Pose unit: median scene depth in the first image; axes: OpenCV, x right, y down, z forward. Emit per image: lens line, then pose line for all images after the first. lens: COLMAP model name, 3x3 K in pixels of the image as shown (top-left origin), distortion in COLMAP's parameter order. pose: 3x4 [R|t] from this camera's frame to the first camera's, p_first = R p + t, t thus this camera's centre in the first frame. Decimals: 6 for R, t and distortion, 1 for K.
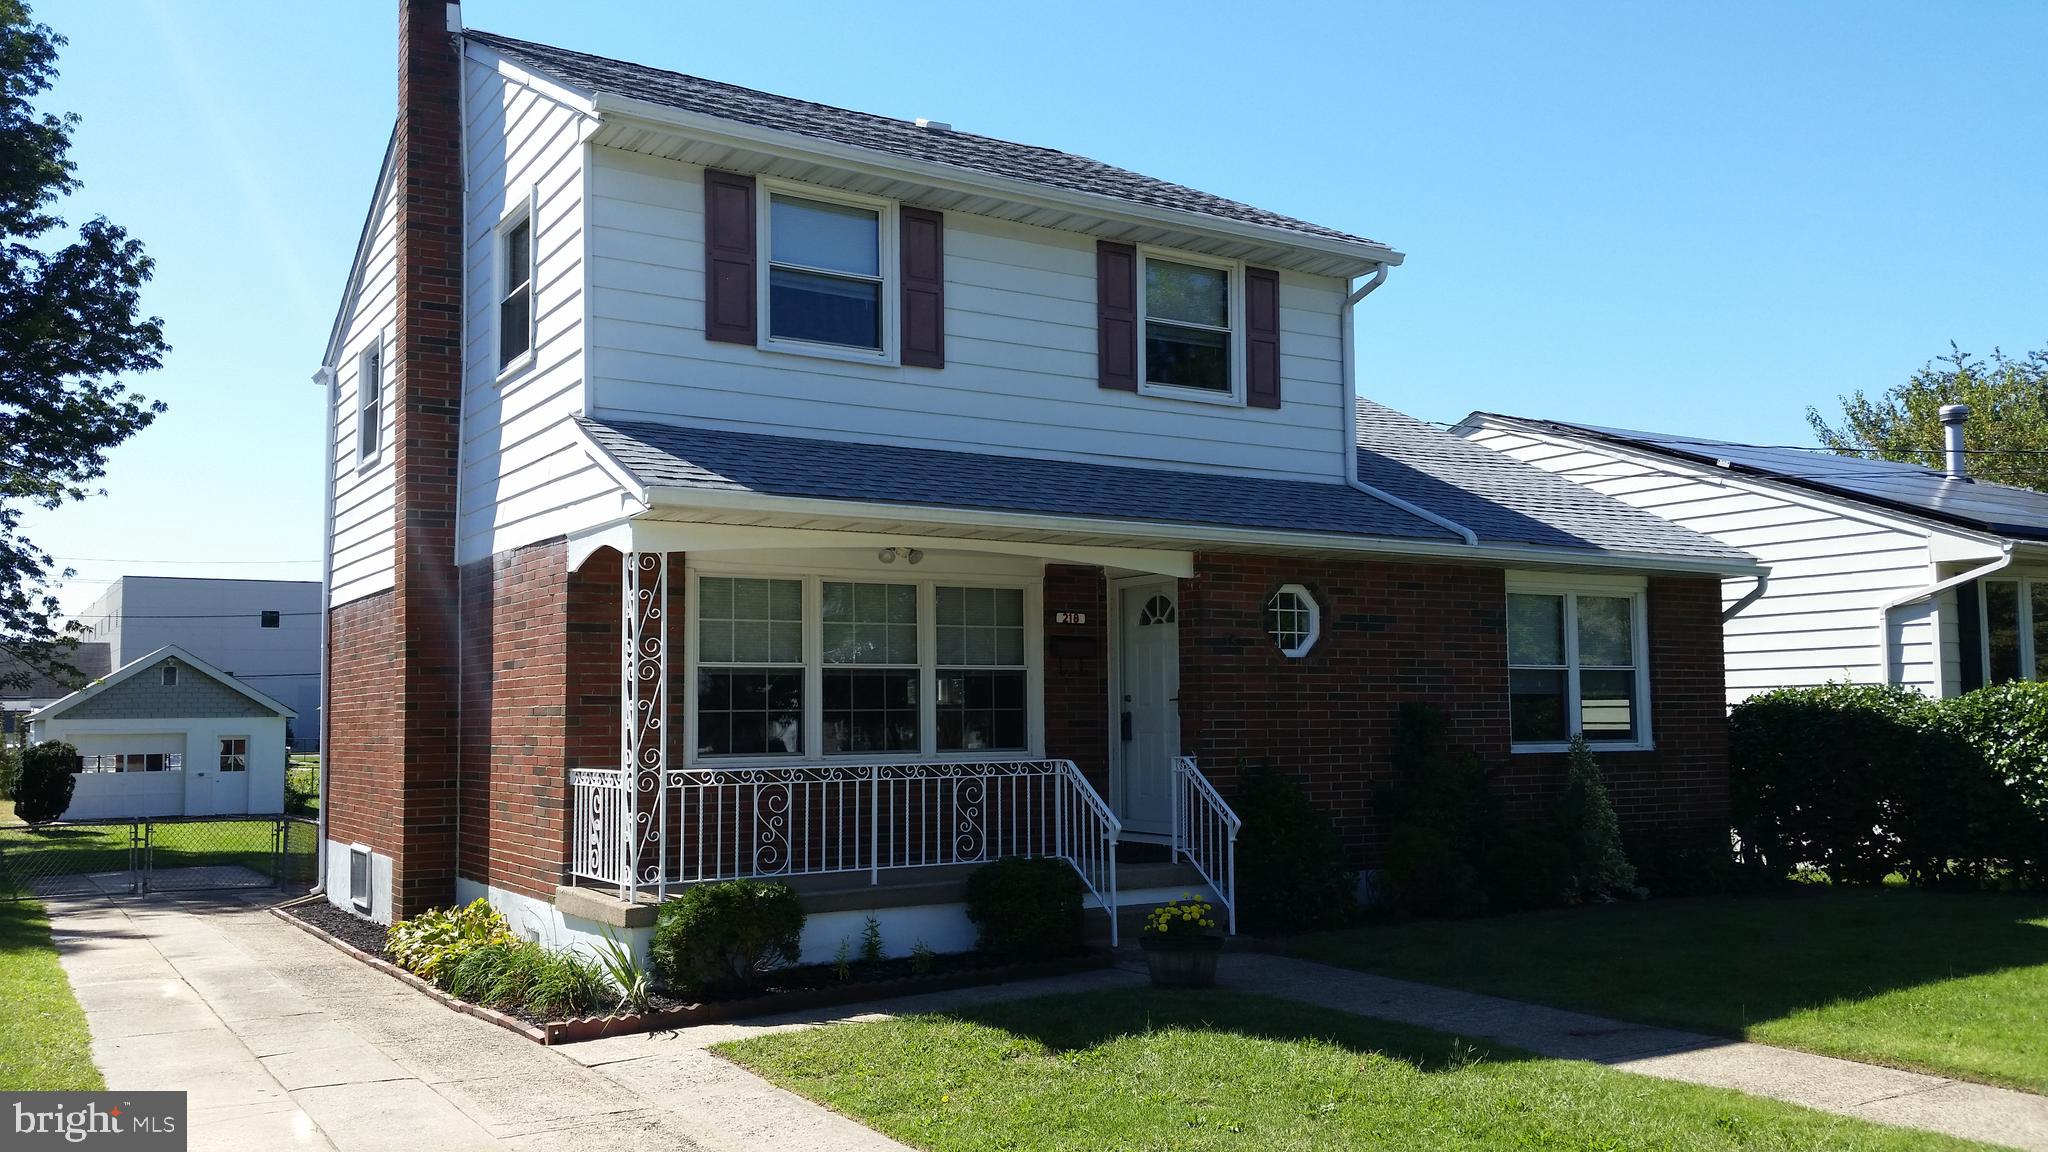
lens RADIAL K [[1700.0, 0, 1024.0], [0, 1700.0, 576.0], [0, 0, 1]] dist [0.116257, -0.233910]
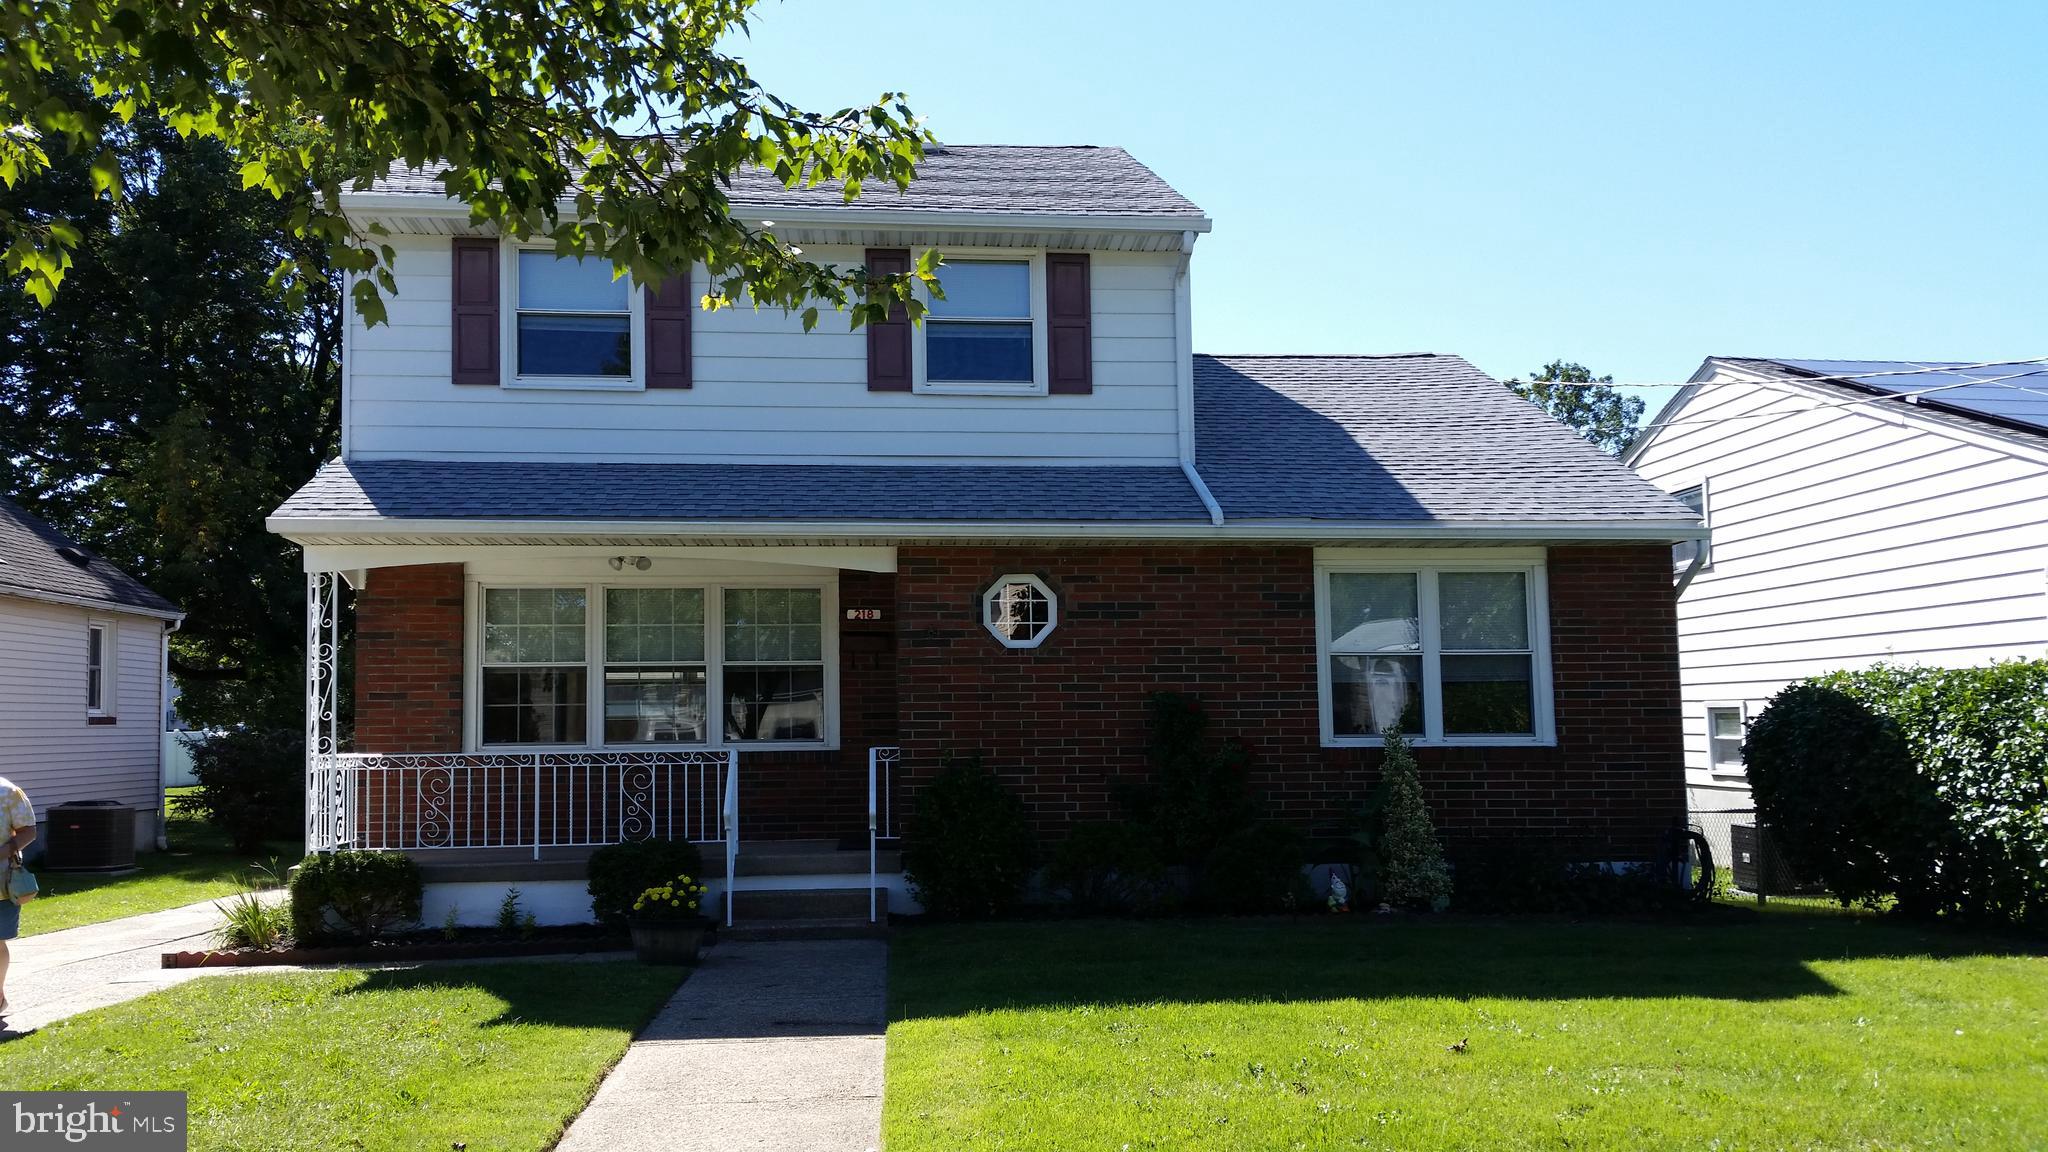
lens RADIAL K [[1693.4, 0, 1024.0], [0, 1693.4, 576.0], [0, 0, 1]] dist [0.076045, 0.000980]
pose [[0.890623, -0.038447, -0.453115, 0.609079], [0.038432, 0.999218, -0.009244, 0.015244], [0.453116, -0.009181, 0.891404, 0.127984]]
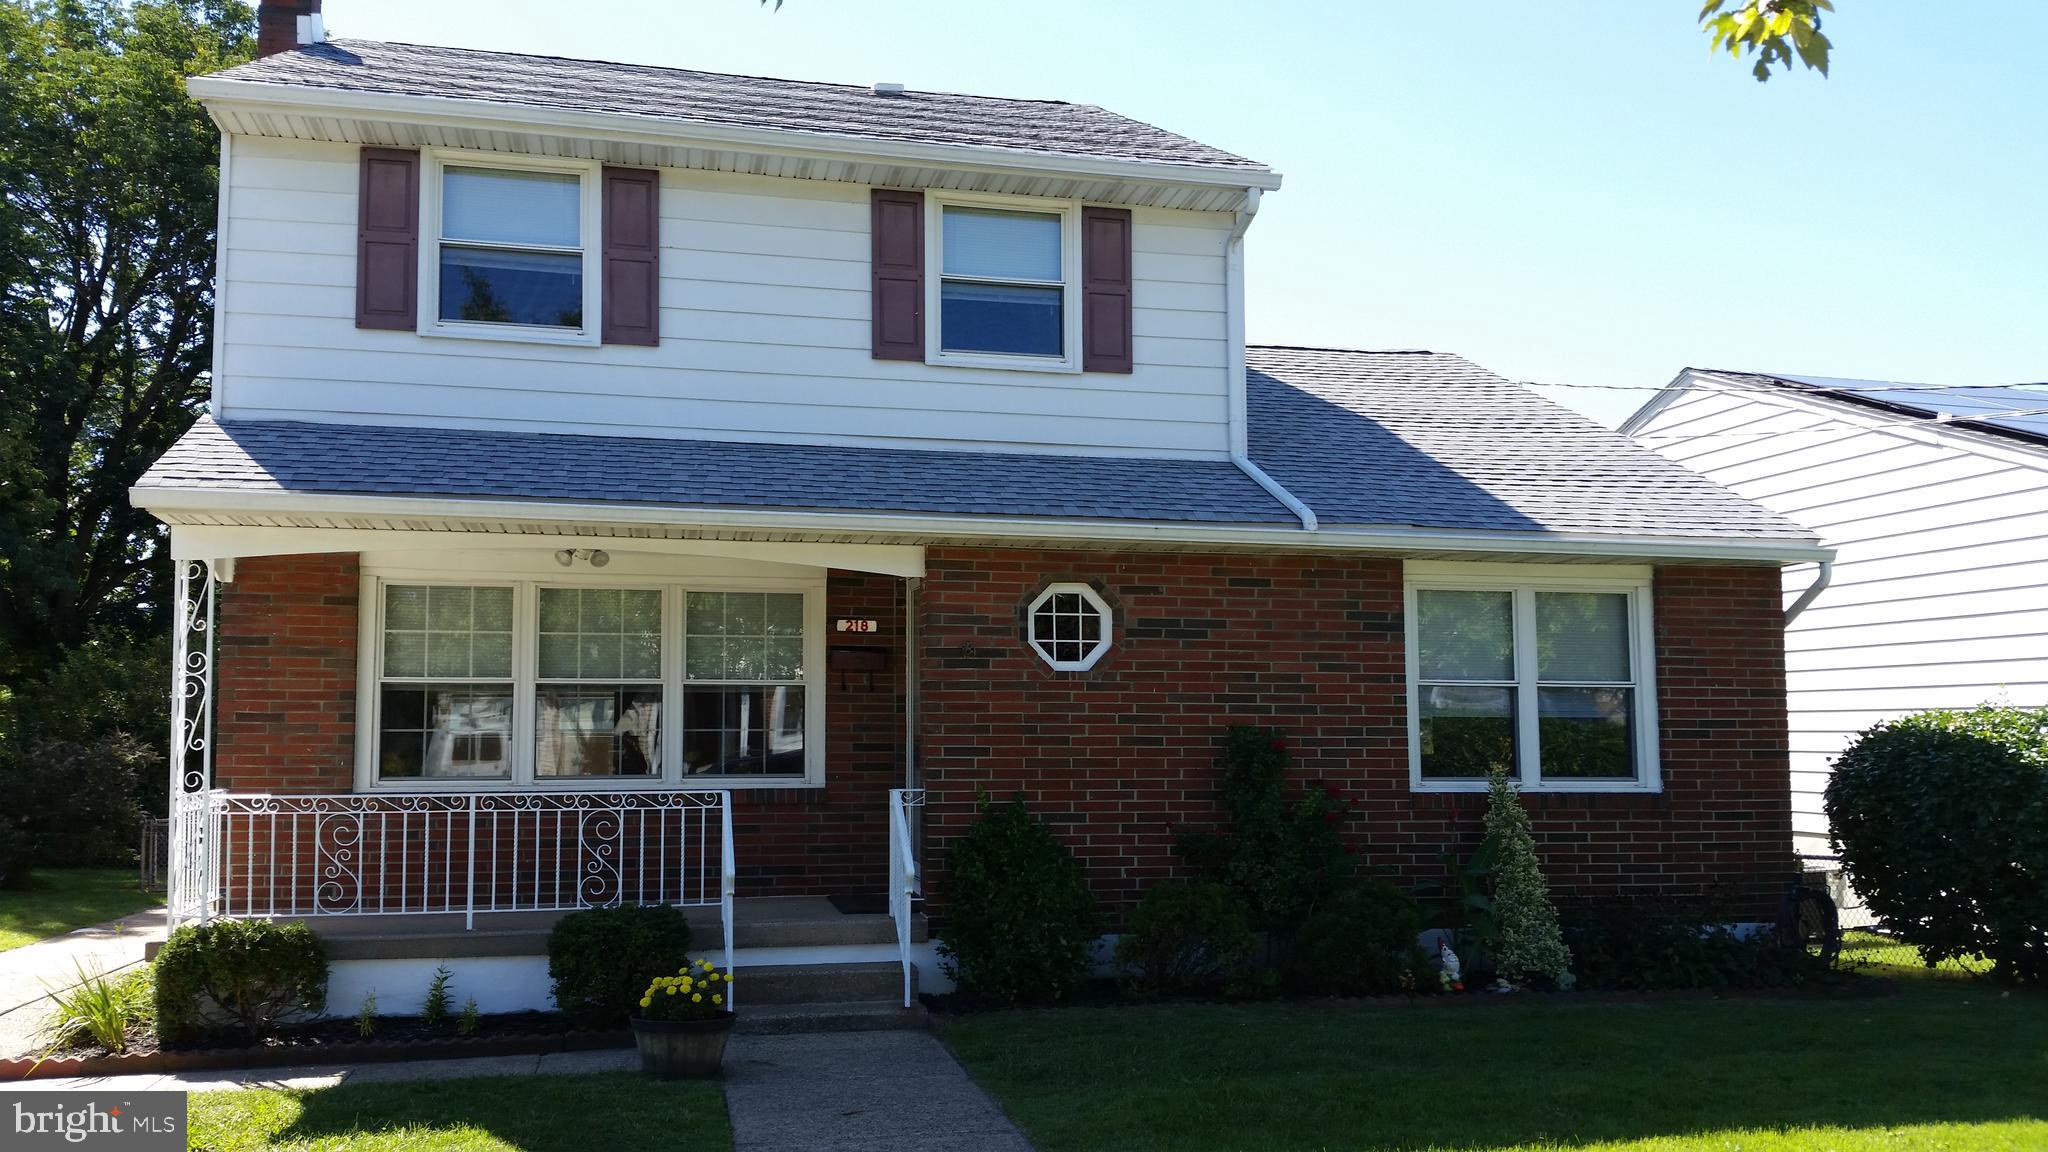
lens RADIAL K [[1700.0, 0, 1024.0], [0, 1700.0, 576.0], [0, 0, 1]] dist [0.116257, -0.233910]
pose [[0.944618, -0.018082, -0.327672, 0.410299], [0.016012, 0.999831, -0.009013, 0.008762], [0.327780, 0.003267, 0.944749, 0.215063]]
